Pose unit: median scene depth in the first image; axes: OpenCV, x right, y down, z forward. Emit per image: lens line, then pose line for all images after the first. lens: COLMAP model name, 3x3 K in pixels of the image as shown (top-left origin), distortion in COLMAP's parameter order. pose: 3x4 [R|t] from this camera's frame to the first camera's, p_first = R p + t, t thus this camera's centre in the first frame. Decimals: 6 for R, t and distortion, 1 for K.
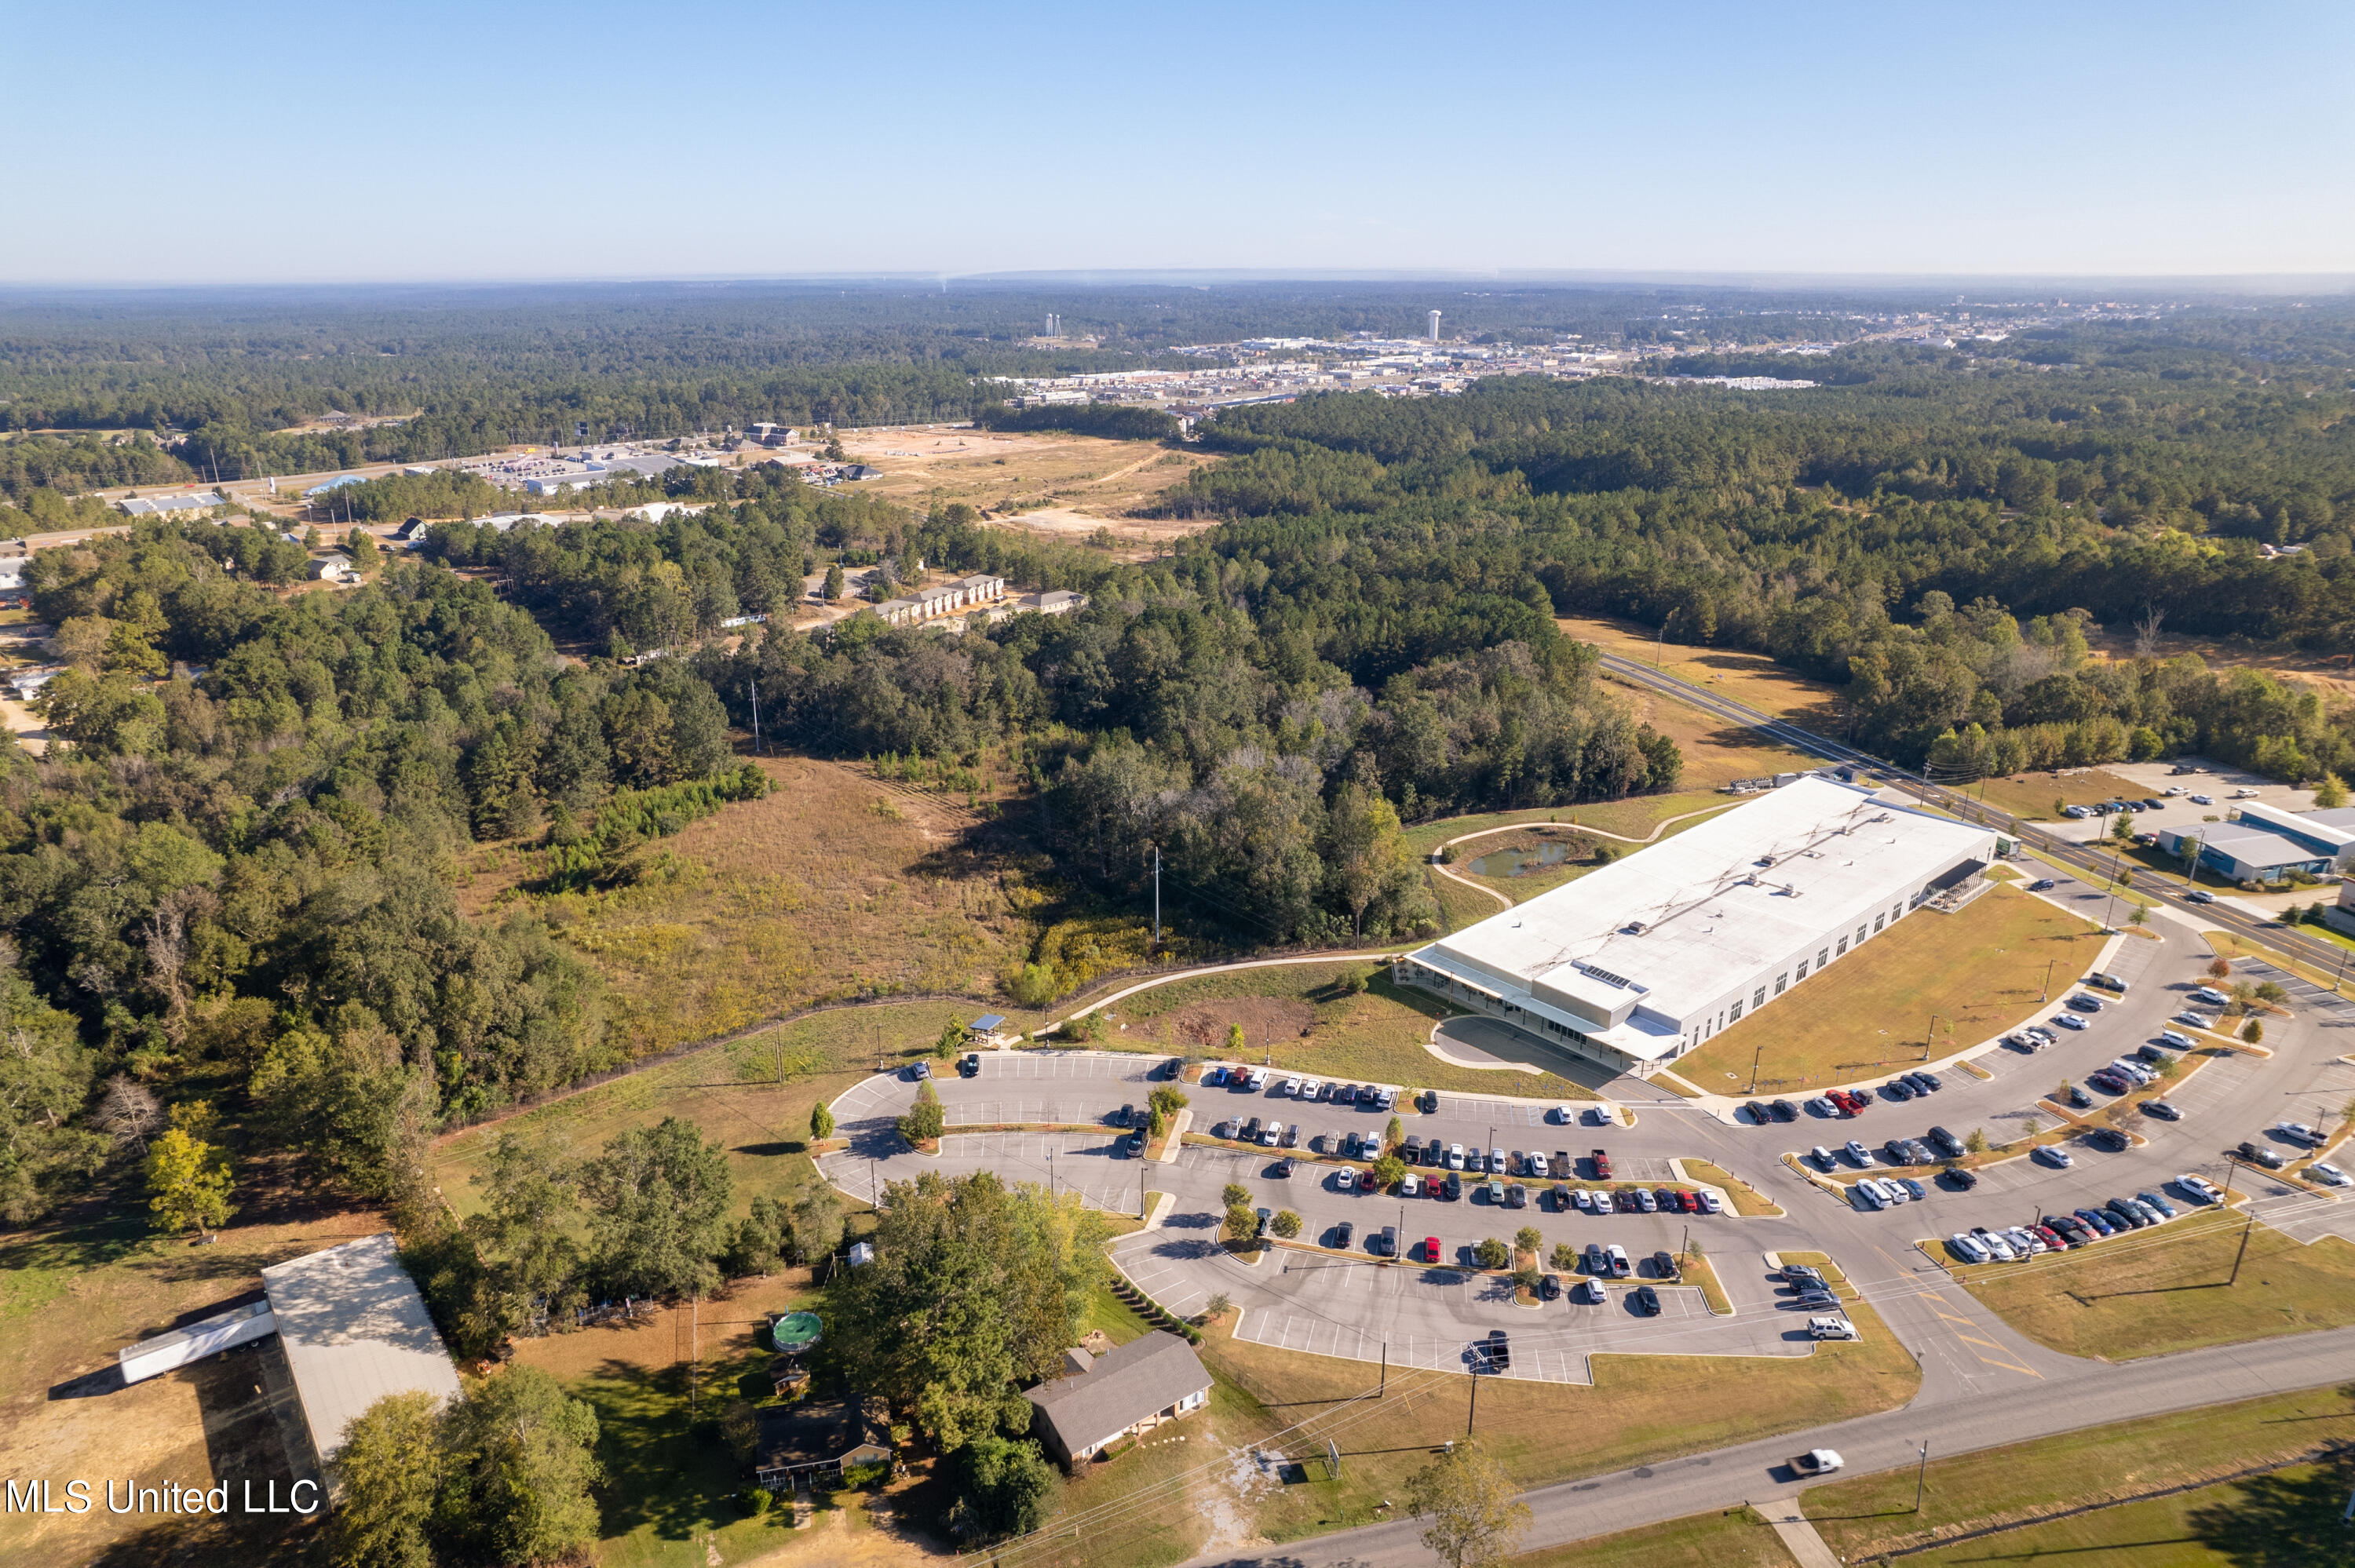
lens RADIAL K [[1451.3, 0, 1177.5], [0, 1451.3, 784.0], [0, 0, 1]] dist [-0.068512, 0.050857]
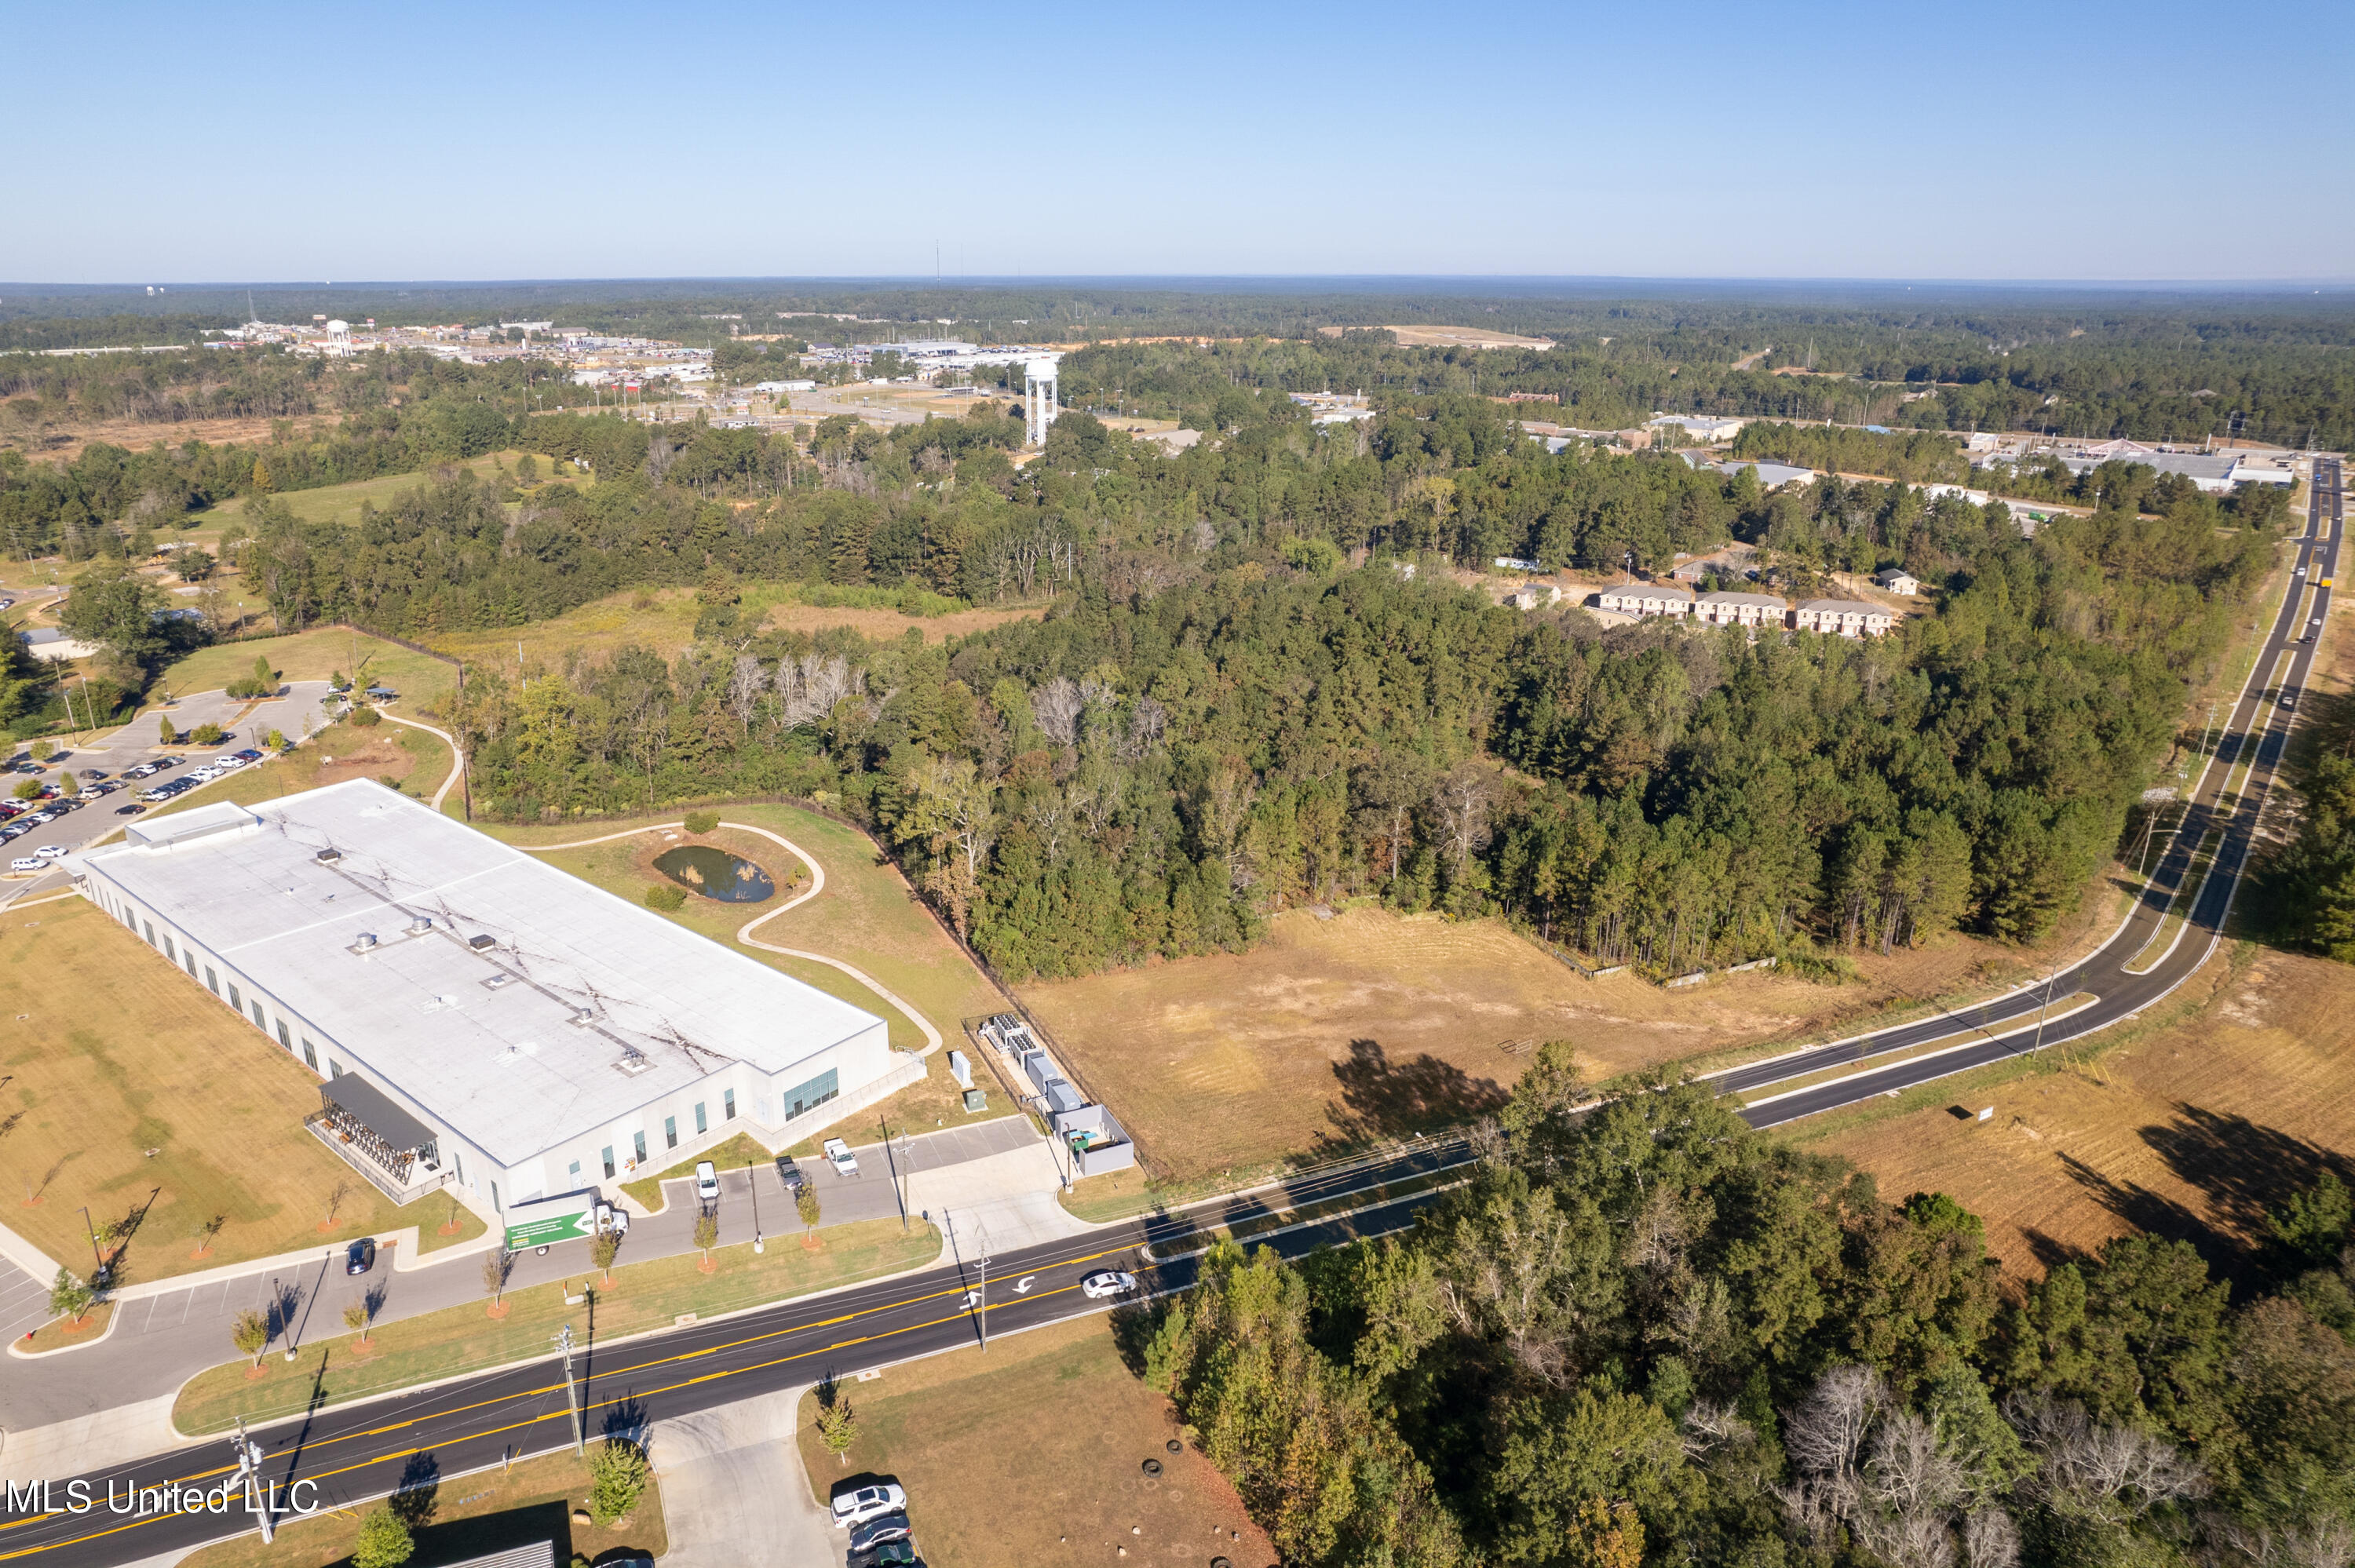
lens RADIAL K [[1495.1, 0, 1177.5], [0, 1495.1, 784.0], [0, 0, 1]] dist [-0.085056, 0.077884]
pose [[0.190159, 0.326973, -0.925704, 1.107228], [-0.331725, 0.908852, 0.252878, -0.299297], [0.924012, 0.258992, 0.281292, 1.124296]]
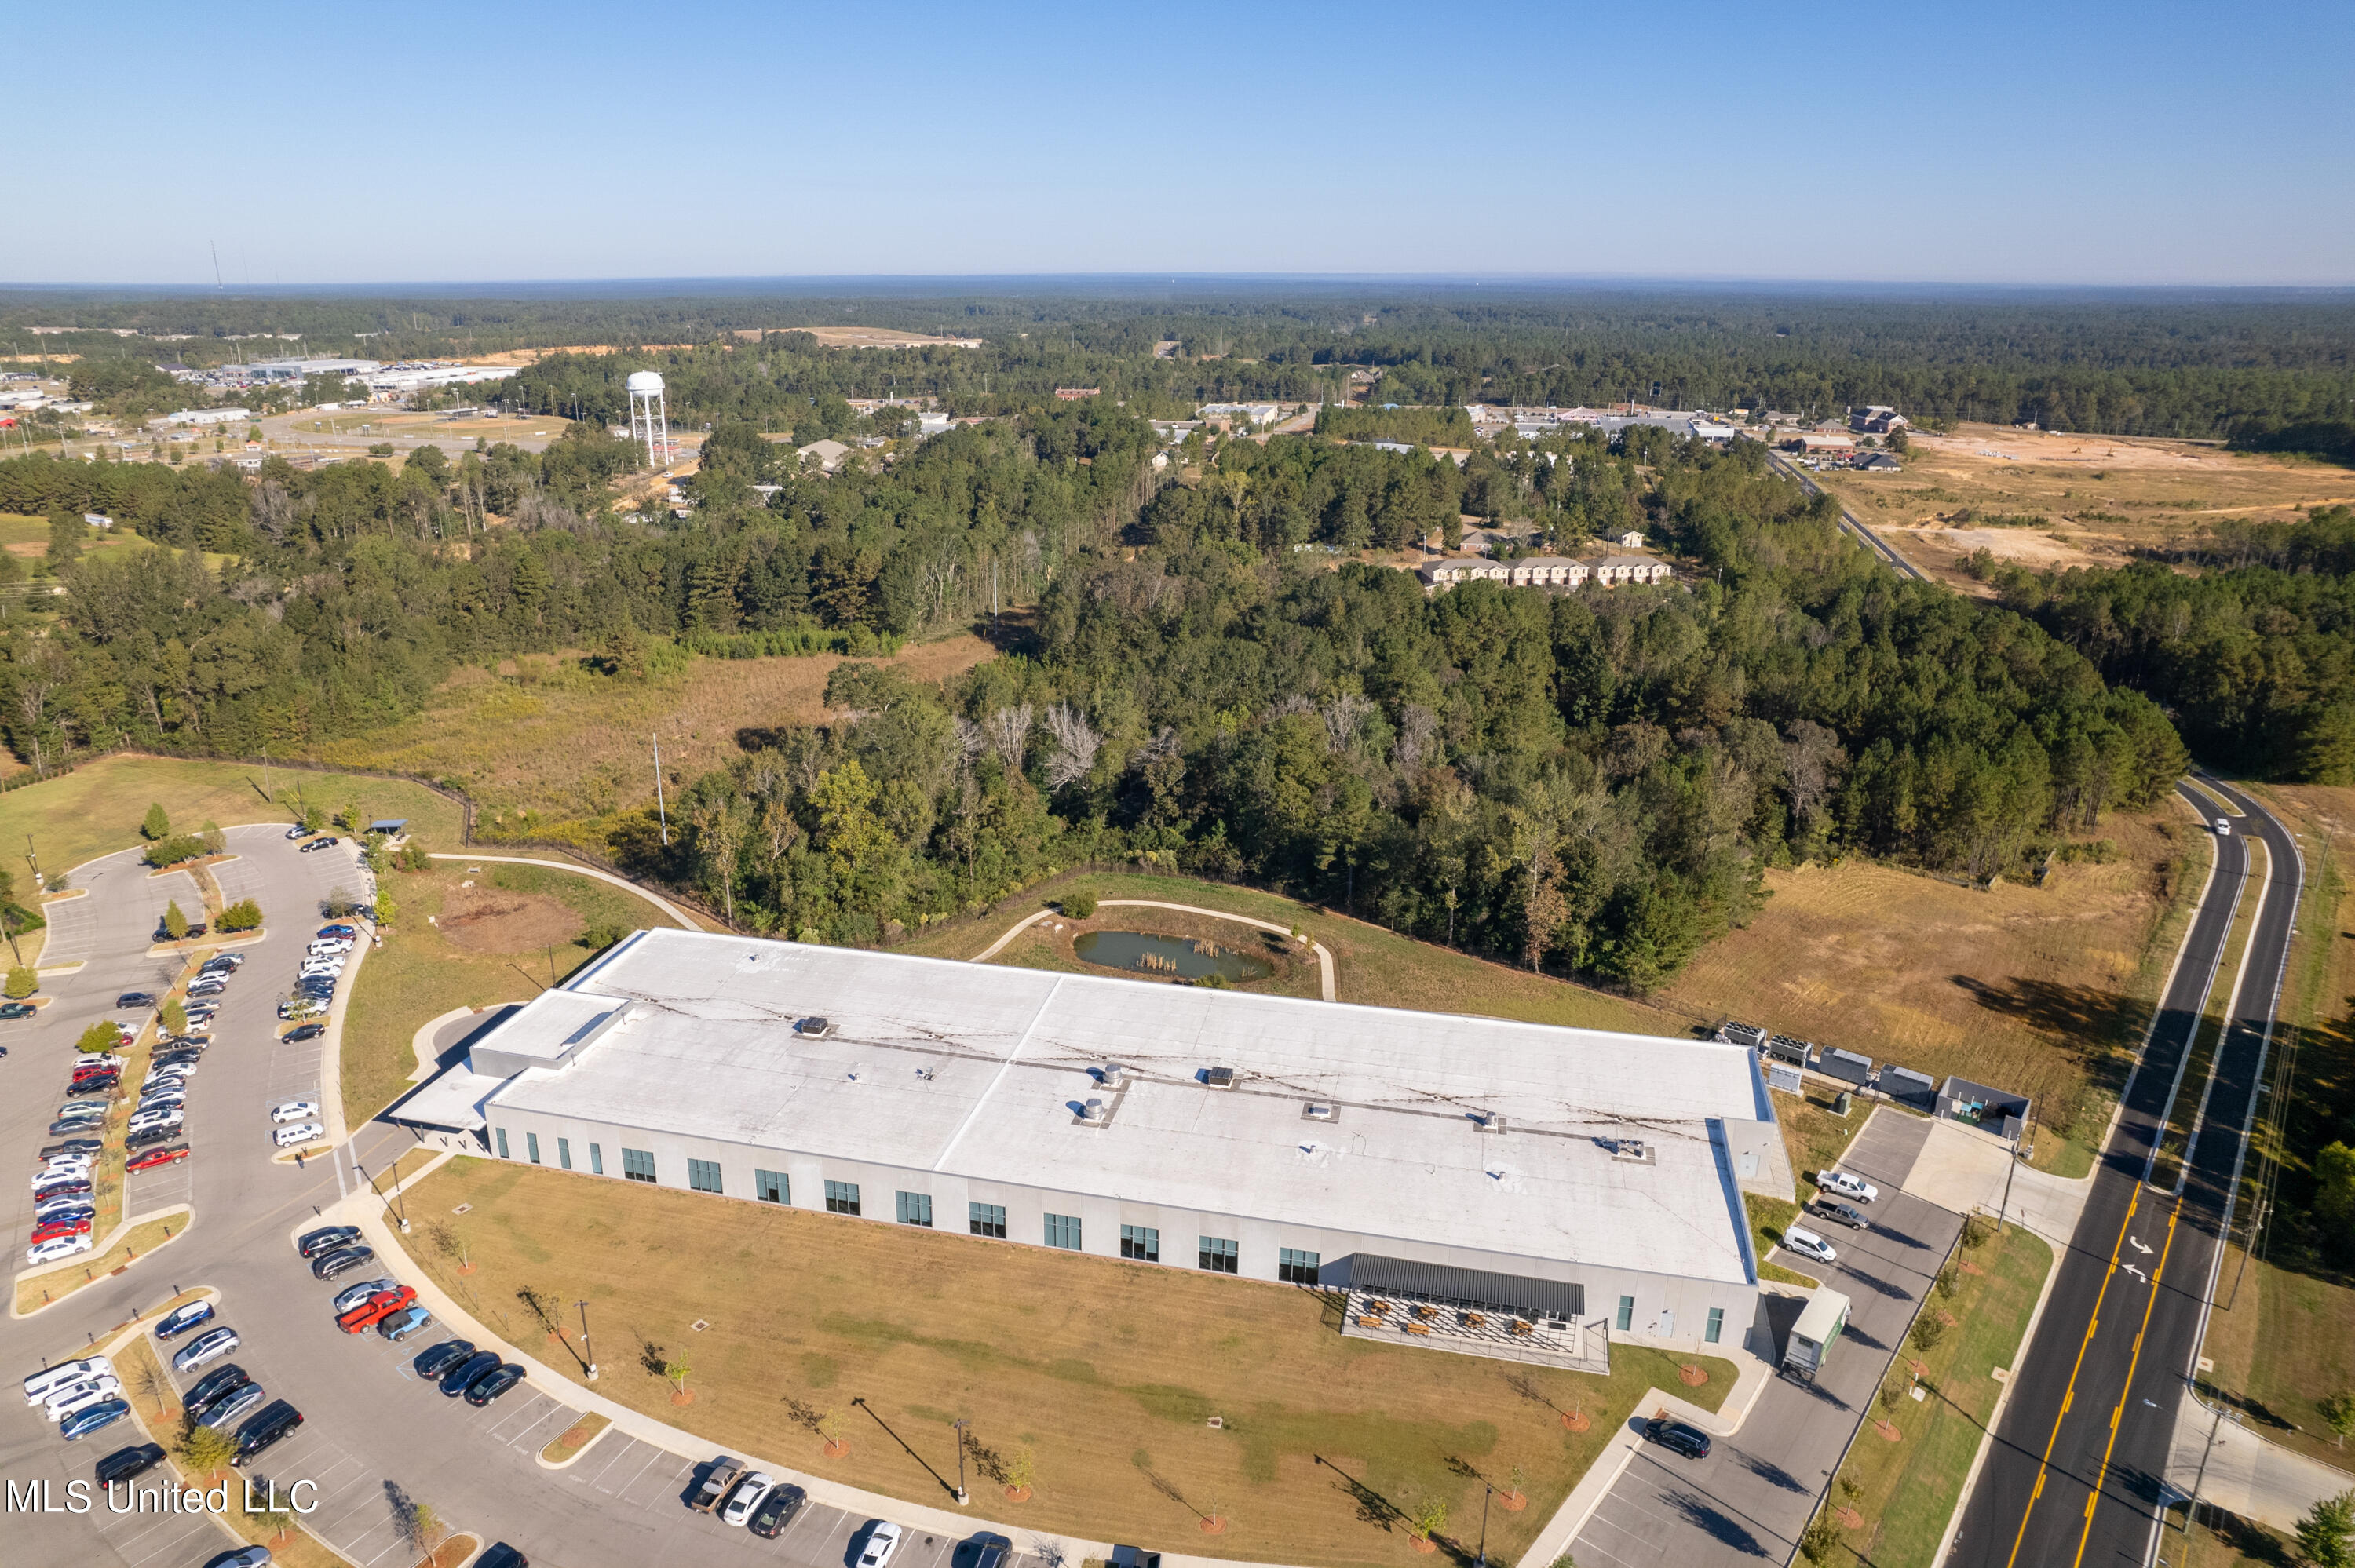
lens RADIAL K [[1470.5, 0, 1177.5], [0, 1470.5, 784.0], [0, 0, 1]] dist [-0.068972, 0.054343]
pose [[0.595567, 0.271289, -0.756110, 0.815326], [-0.272896, 0.953598, 0.127194, -0.122191], [0.755532, 0.130587, 0.641965, 0.635900]]
